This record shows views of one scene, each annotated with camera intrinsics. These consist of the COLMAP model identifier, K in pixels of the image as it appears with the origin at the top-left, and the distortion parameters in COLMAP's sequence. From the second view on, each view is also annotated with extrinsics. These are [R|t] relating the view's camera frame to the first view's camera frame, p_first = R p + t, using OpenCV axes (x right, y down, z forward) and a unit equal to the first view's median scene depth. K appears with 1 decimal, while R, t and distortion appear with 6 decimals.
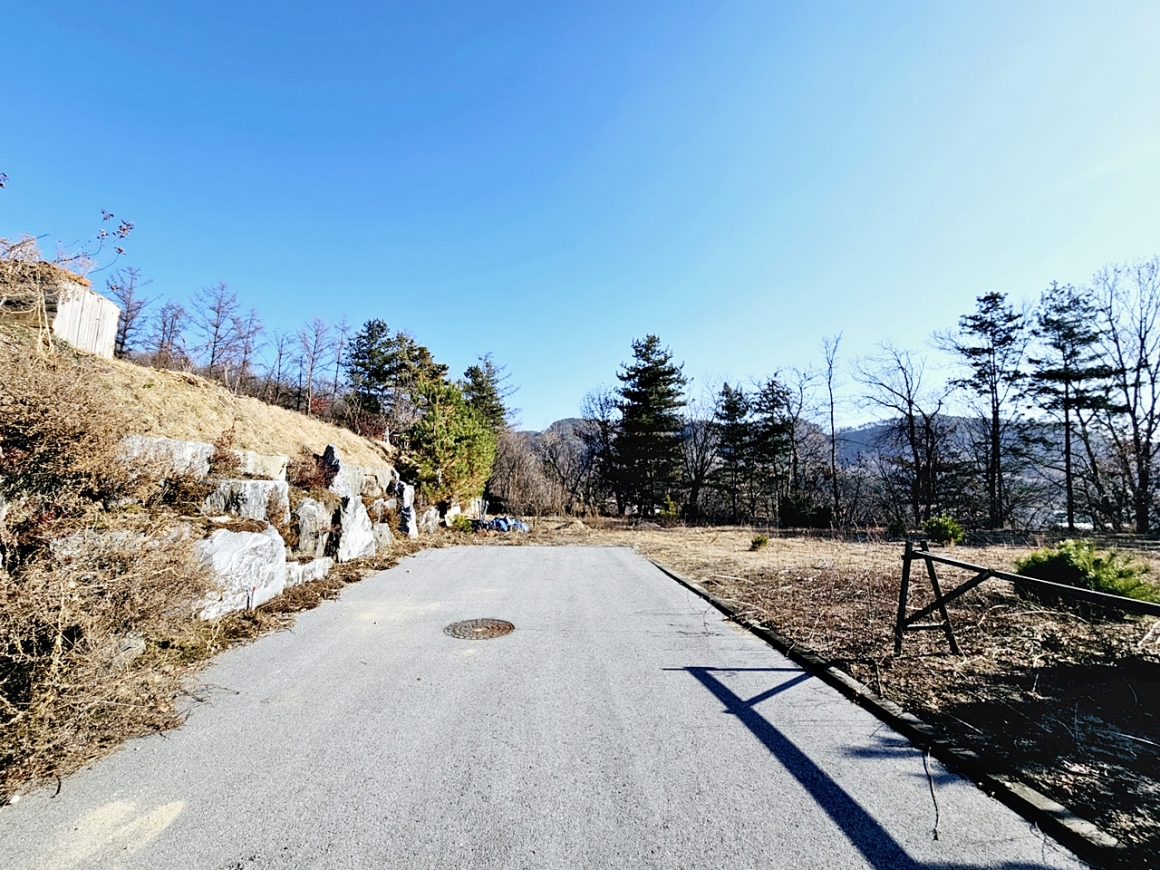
lens RADIAL K [[473.3, 0, 579.1], [0, 473.3, 428.8], [0, 0, 1]] dist [-0.003247, 0.001594]
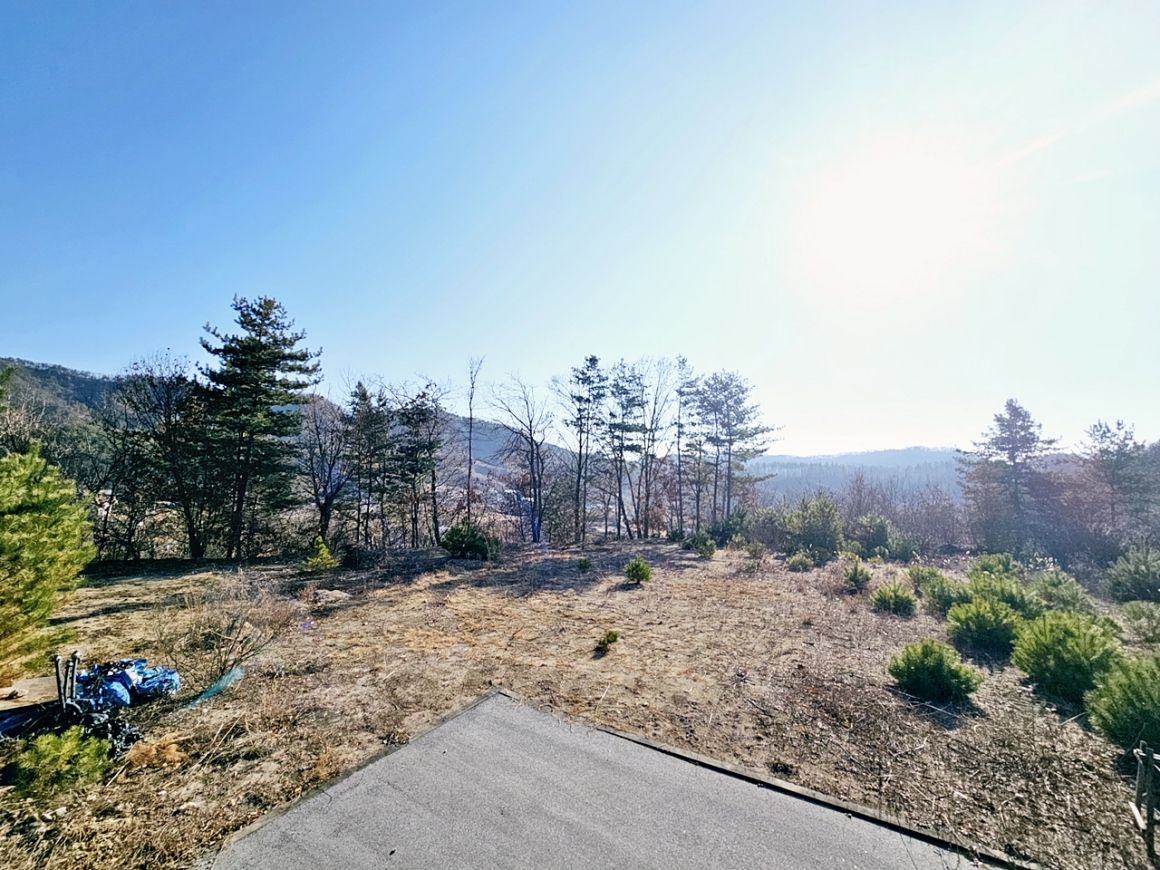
lens RADIAL K [[473.3, 0, 579.6], [0, 473.3, 434.5], [0, 0, 1]] dist [-0.003247, 0.001594]
pose [[0.578186, 0.073781, 0.812563, -0.187415], [-0.118331, 0.992956, -0.005961, -0.061200], [-0.807279, -0.092705, 0.582844, 0.251362]]
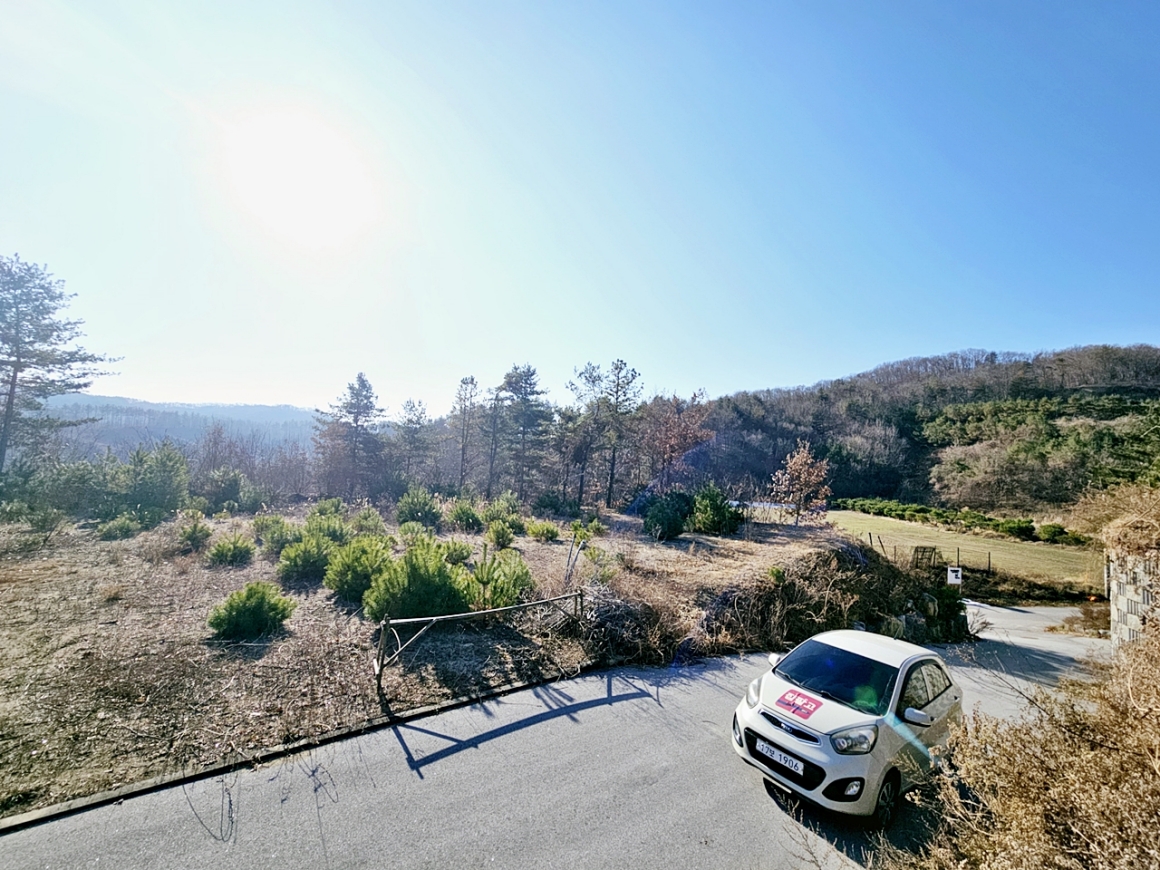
lens RADIAL K [[473.3, 0, 579.8], [0, 473.3, 433.7], [0, 0, 1]] dist [-0.003247, 0.001594]
pose [[-0.532370, 0.000947, 0.846511, -0.184174], [-0.172528, 0.978888, -0.109597, -0.058201], [-0.828744, -0.204394, -0.520967, 0.238265]]
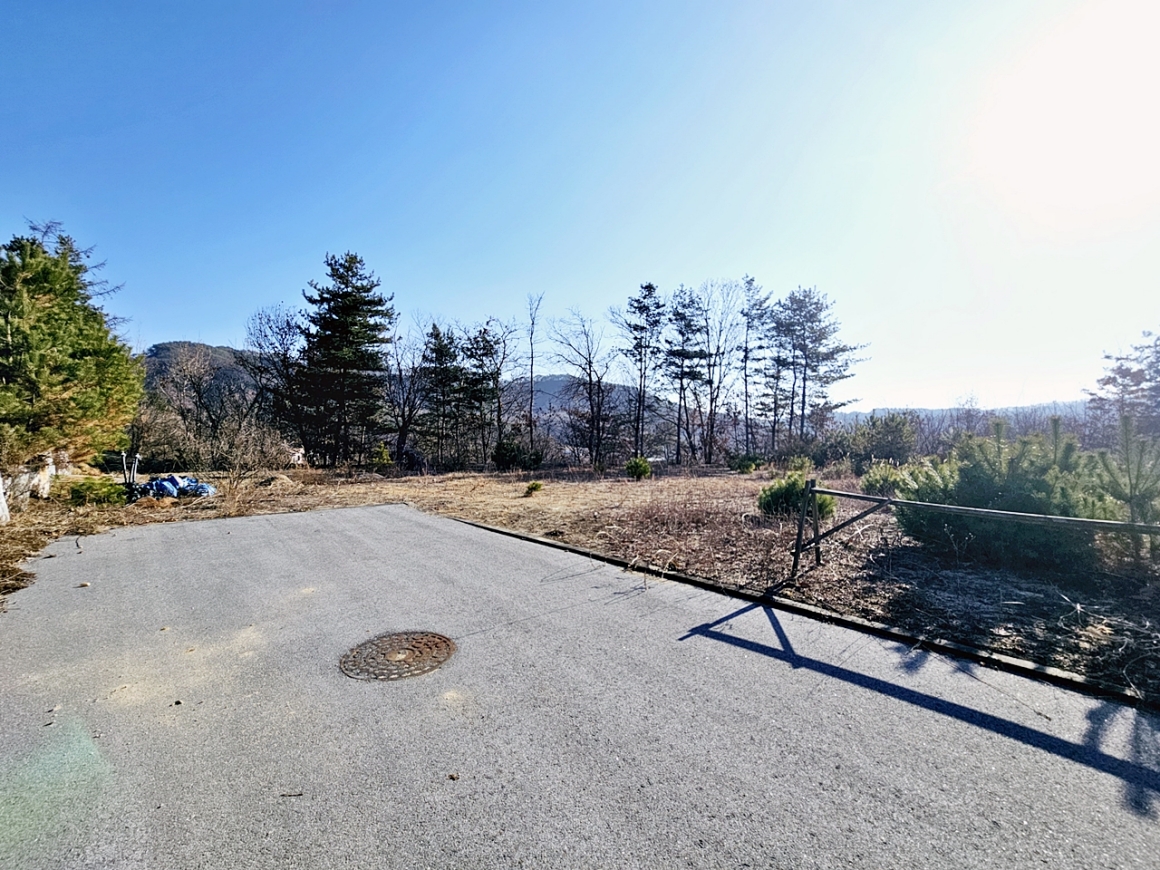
lens RADIAL K [[473.3, 0, 579.1], [0, 473.3, 431.9], [0, 0, 1]] dist [-0.003247, 0.001594]
pose [[0.778368, 0.003655, 0.627797, -0.081537], [-0.079912, 0.992426, 0.093300, 0.008348], [-0.622701, -0.122791, 0.772765, 0.074393]]
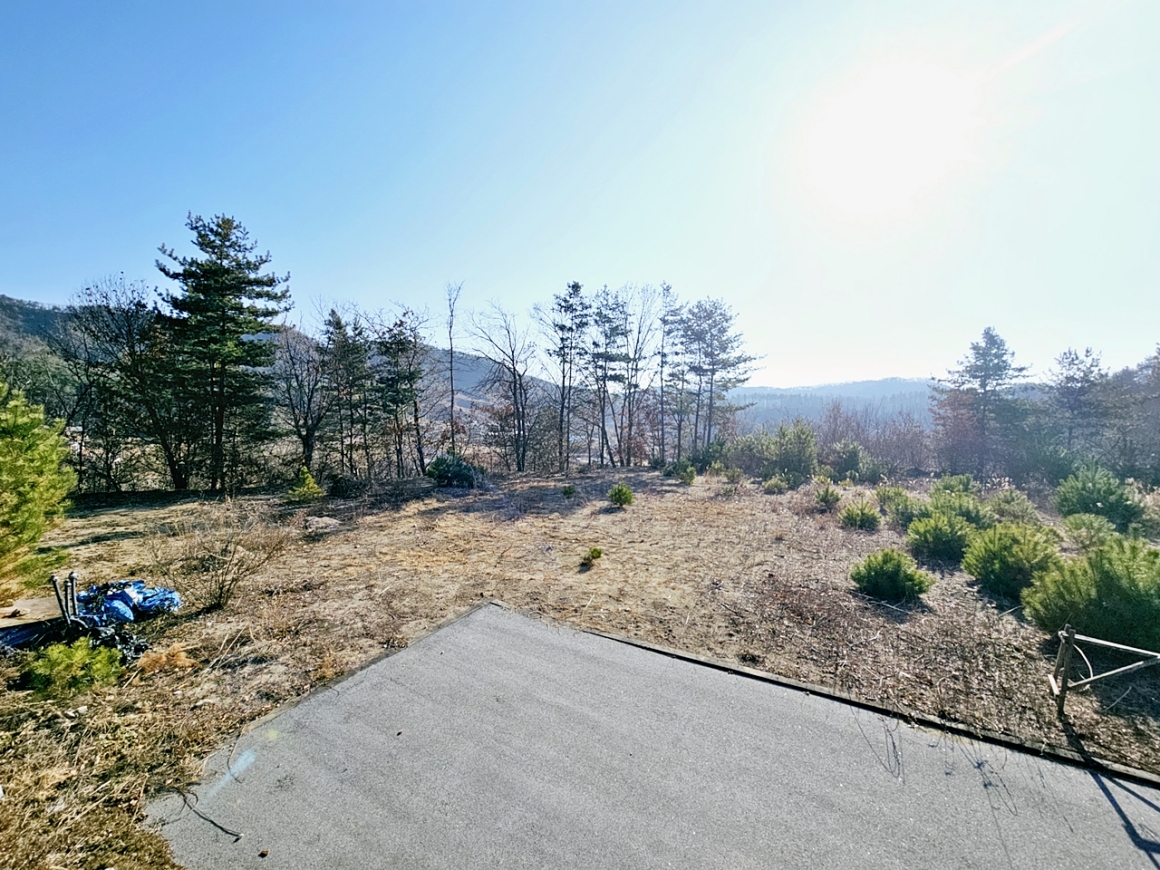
lens RADIAL K [[473.3, 0, 579.5], [0, 473.3, 432.8], [0, 0, 1]] dist [-0.003247, 0.001594]
pose [[0.548760, -0.044499, 0.834794, -0.189396], [-0.113263, 0.985417, 0.126983, -0.054233], [-0.828271, -0.164235, 0.535718, 0.250490]]
